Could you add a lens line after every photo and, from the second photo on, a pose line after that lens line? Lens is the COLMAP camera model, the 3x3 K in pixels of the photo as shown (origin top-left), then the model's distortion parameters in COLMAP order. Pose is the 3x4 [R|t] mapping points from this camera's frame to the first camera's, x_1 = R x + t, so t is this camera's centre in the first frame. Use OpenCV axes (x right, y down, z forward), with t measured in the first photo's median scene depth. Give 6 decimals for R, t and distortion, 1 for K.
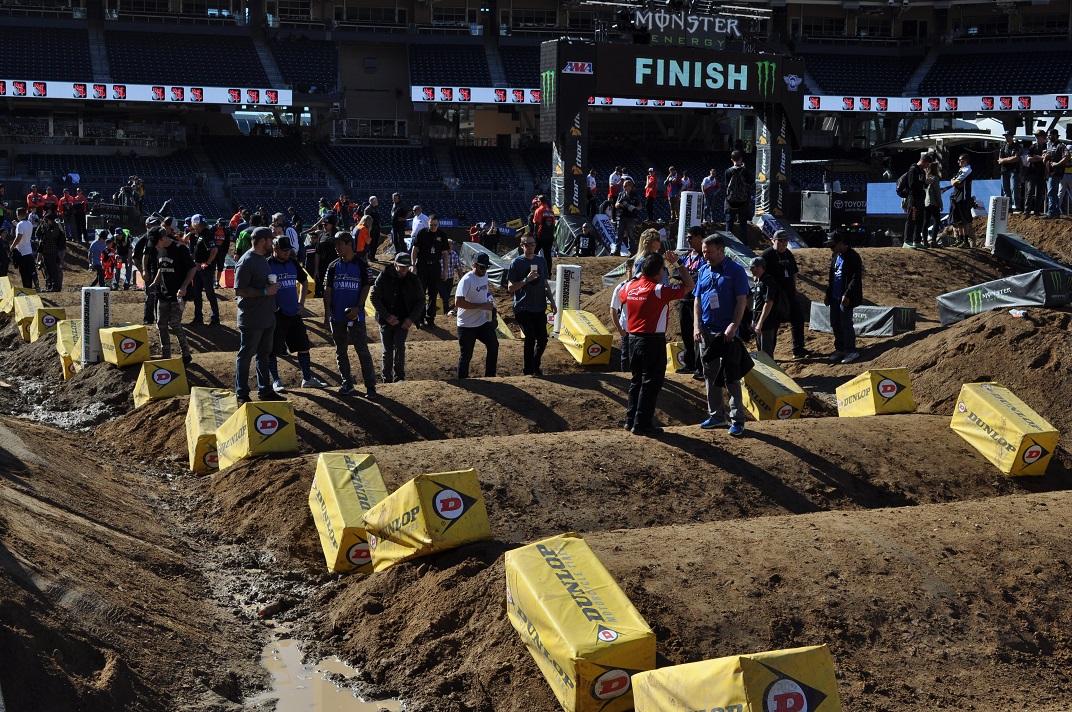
lens RADIAL K [[1531.3, 0, 539.0], [0, 1531.3, 355.8], [0, 0, 1]] dist [0.020669, 0.000000]
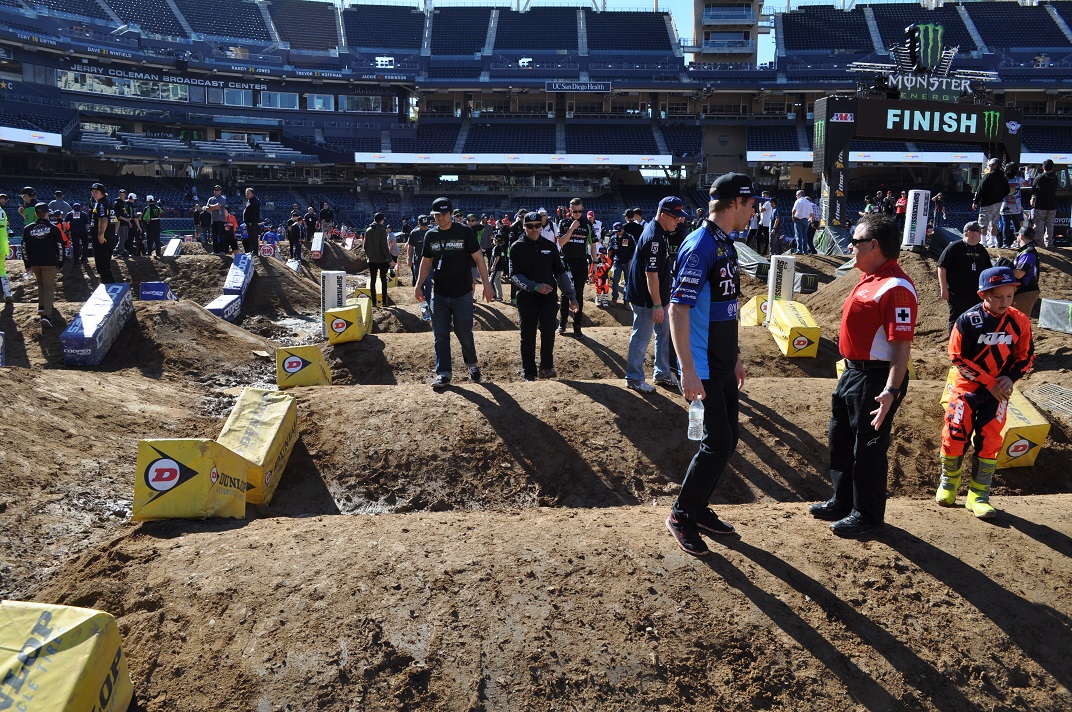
lens RADIAL K [[889.2, 0, 526.5], [0, 889.2, 358.4], [0, 0, 1]] dist [-0.073050, 0.009125]
pose [[0.945042, 0.044682, -0.323881, 0.021049], [-0.029304, 0.998206, 0.052206, -0.006981], [0.325633, -0.039846, 0.944656, 0.160225]]
